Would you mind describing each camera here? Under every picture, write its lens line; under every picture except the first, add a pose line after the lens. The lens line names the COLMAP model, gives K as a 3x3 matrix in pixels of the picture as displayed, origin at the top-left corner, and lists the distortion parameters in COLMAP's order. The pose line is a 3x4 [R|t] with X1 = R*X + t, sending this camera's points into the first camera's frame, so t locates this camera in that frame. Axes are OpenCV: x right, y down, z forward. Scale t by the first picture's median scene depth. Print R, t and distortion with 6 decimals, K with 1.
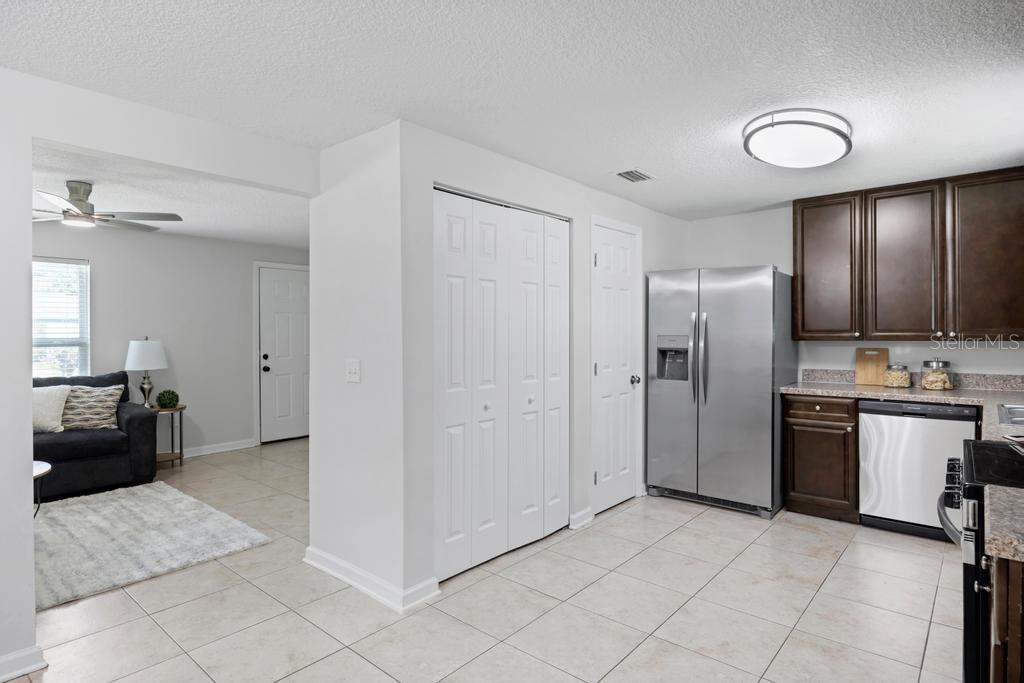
lens RADIAL K [[567.0, 0, 512.6], [0, 567.0, 335.5], [0, 0, 1]] dist [0.001626, 0.001287]
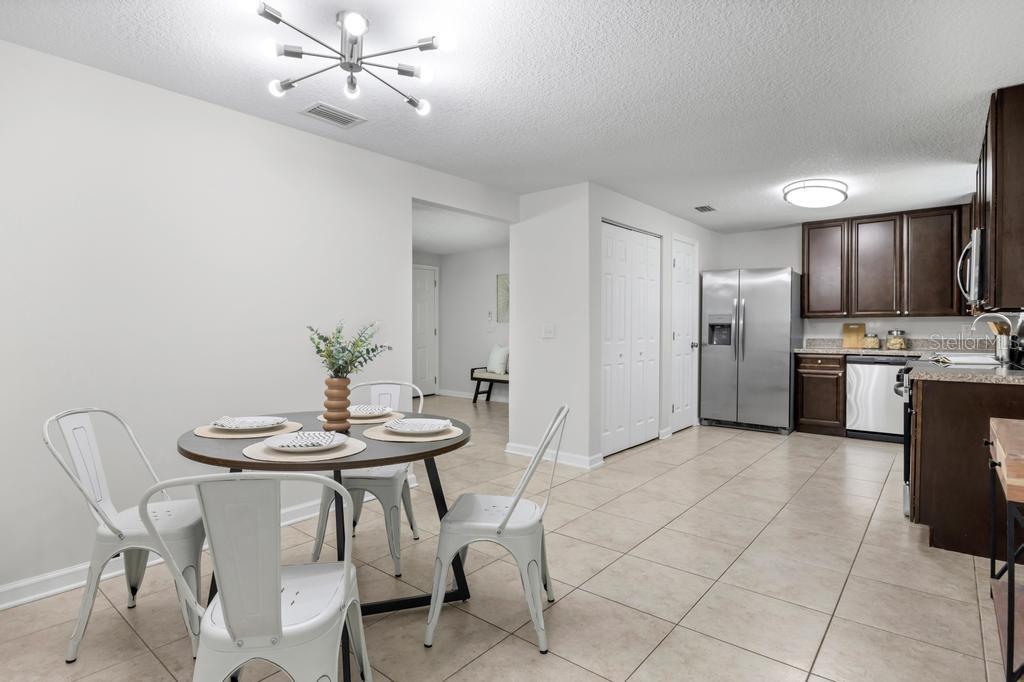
lens RADIAL K [[567.0, 0, 502.1], [0, 567.0, 339.3], [0, 0, 1]] dist [0.001626, 0.001287]
pose [[0.999585, 0.001477, 0.028785, -0.349247], [-0.001832, 0.999922, 0.012334, 0.050150], [-0.028765, -0.012382, 0.999510, -0.484788]]
